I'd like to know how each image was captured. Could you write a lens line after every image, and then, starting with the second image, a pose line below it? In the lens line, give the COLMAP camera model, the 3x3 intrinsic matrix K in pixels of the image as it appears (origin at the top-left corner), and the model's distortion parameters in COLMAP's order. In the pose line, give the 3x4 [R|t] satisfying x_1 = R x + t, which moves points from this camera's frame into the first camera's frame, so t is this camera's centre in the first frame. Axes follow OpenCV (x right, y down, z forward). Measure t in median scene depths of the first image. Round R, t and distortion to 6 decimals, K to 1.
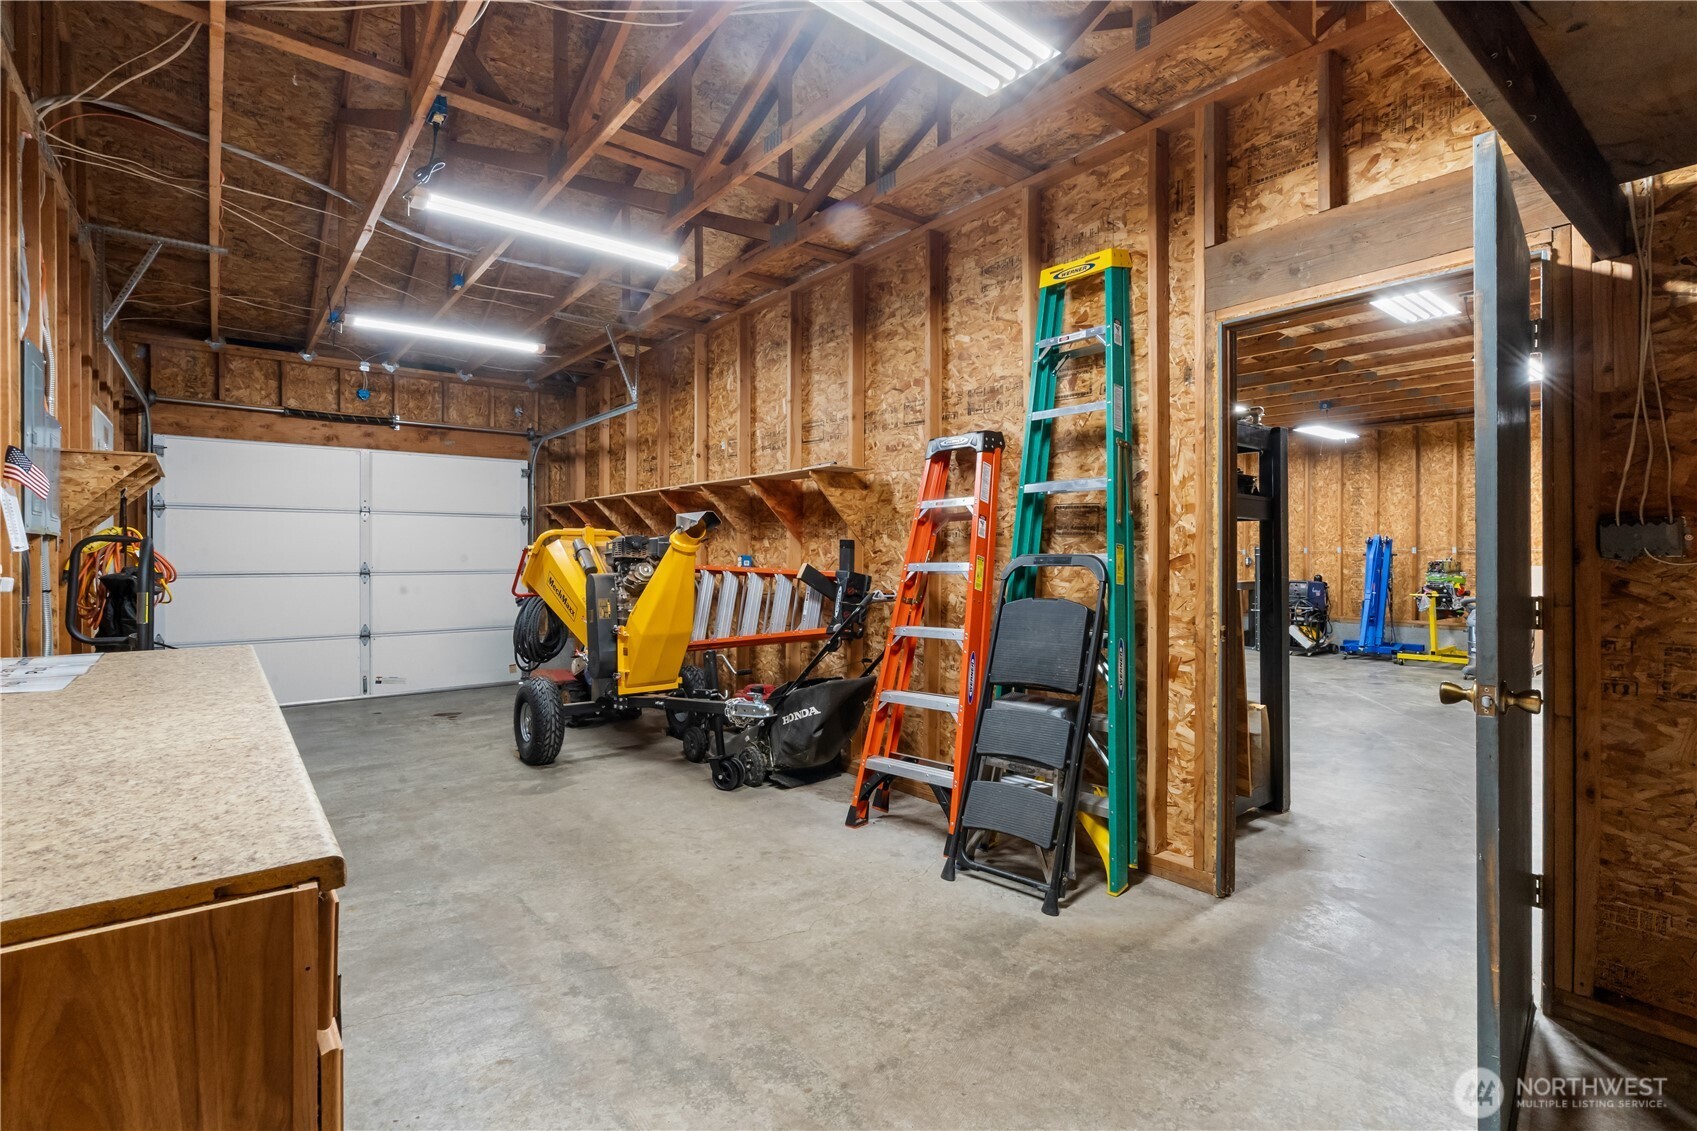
lens RADIAL K [[765.5, 0, 845.5], [0, 765.5, 548.7], [0, 0, 1]] dist [-0.012291, 0.000049]
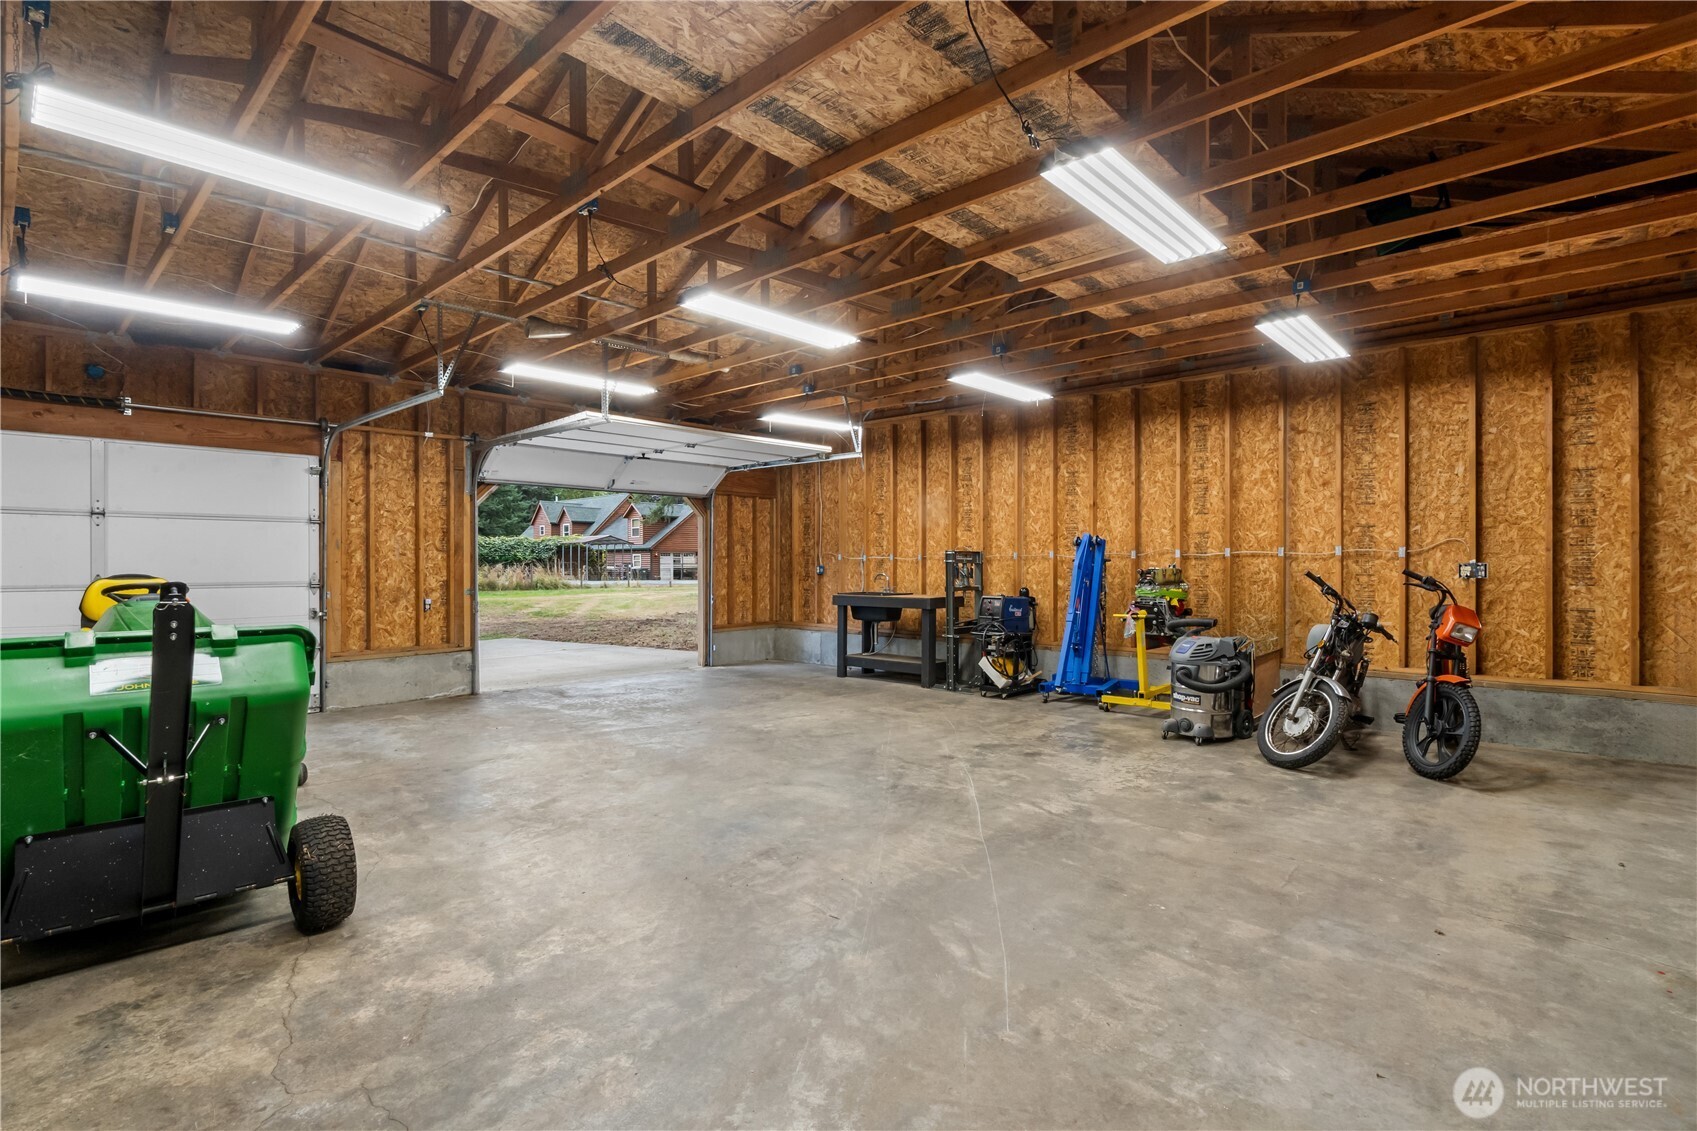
lens RADIAL K [[793.9, 0, 843.2], [0, 793.9, 549.0], [0, 0, 1]] dist [0.000664, 0.000730]
pose [[0.991866, -0.001733, 0.127274, 0.361156], [0.003035, 0.999945, -0.010033, 0.003738], [-0.127250, 0.010337, 0.991817, 0.257955]]
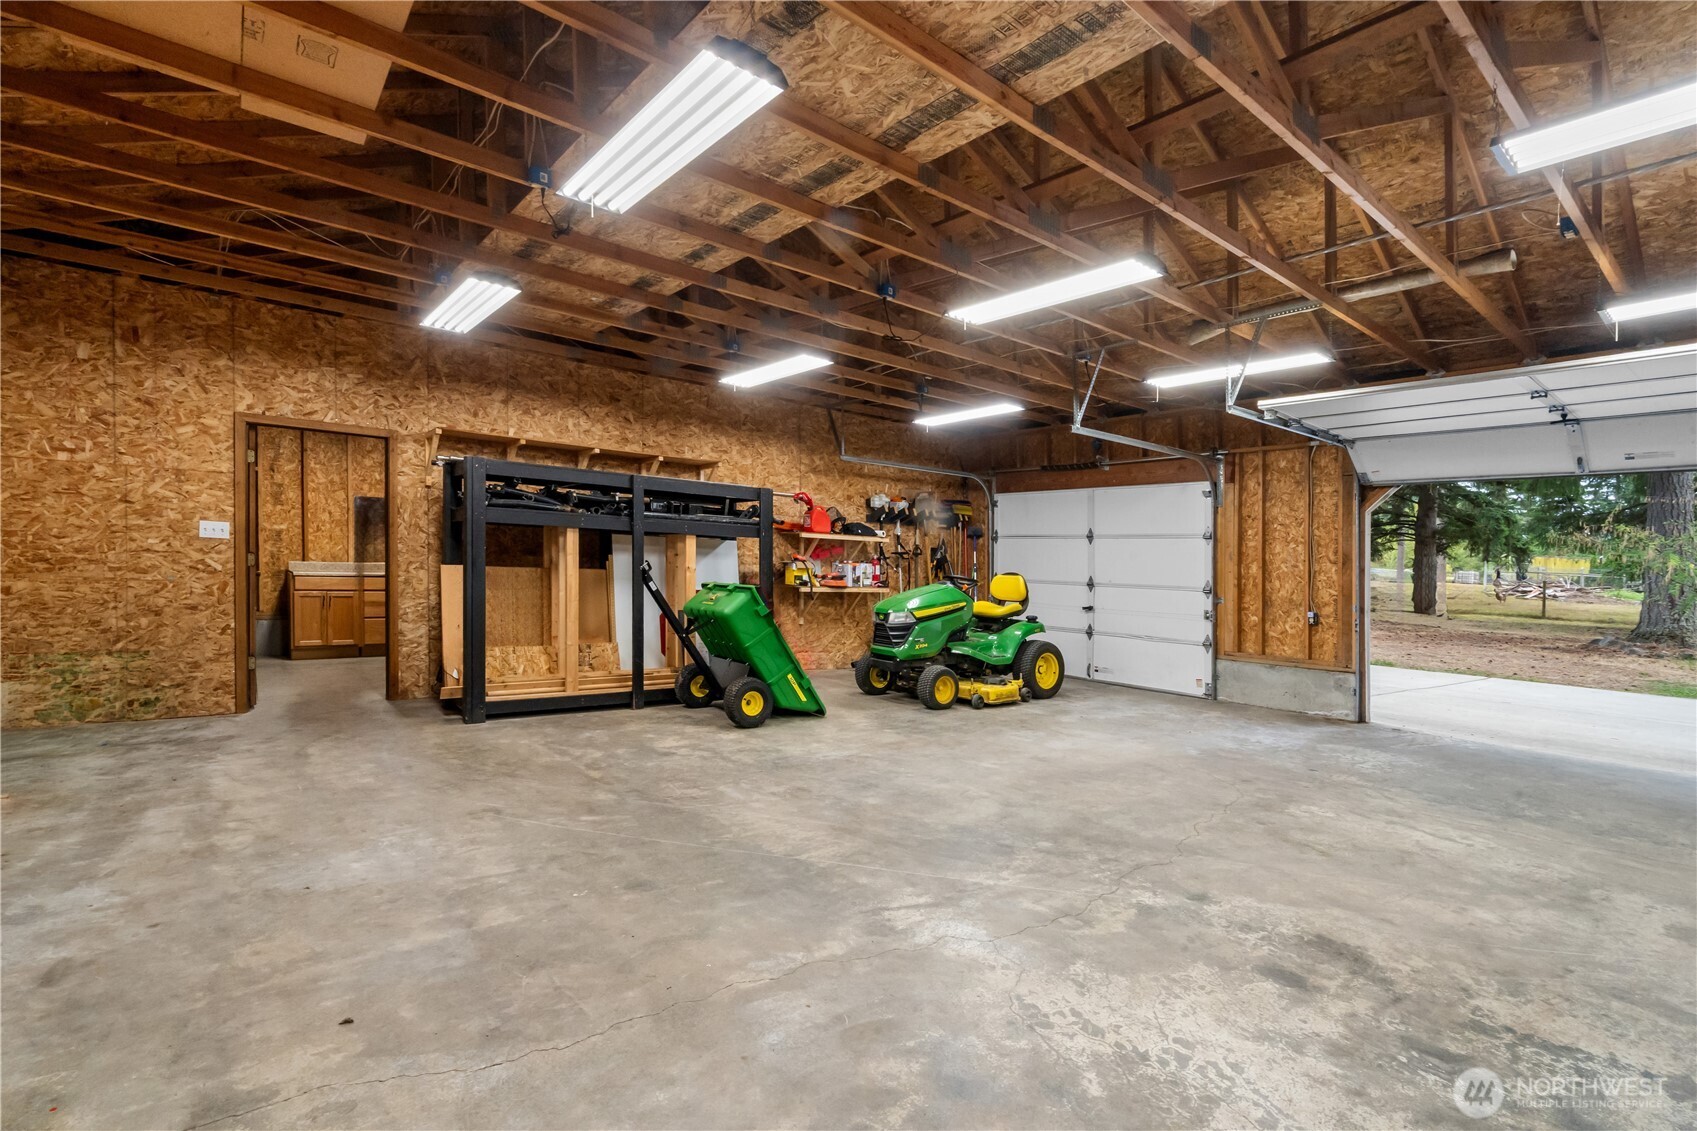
lens RADIAL K [[793.7, 0, 848.5], [0, 793.7, 565.5], [0, 0, 1]] dist [-0.004961, 0.000170]
pose [[-0.001467, -0.000180, -0.999999, 3.642263], [-0.025750, 0.999668, -0.000142, 0.053394], [0.999667, 0.025750, -0.001471, 3.023081]]
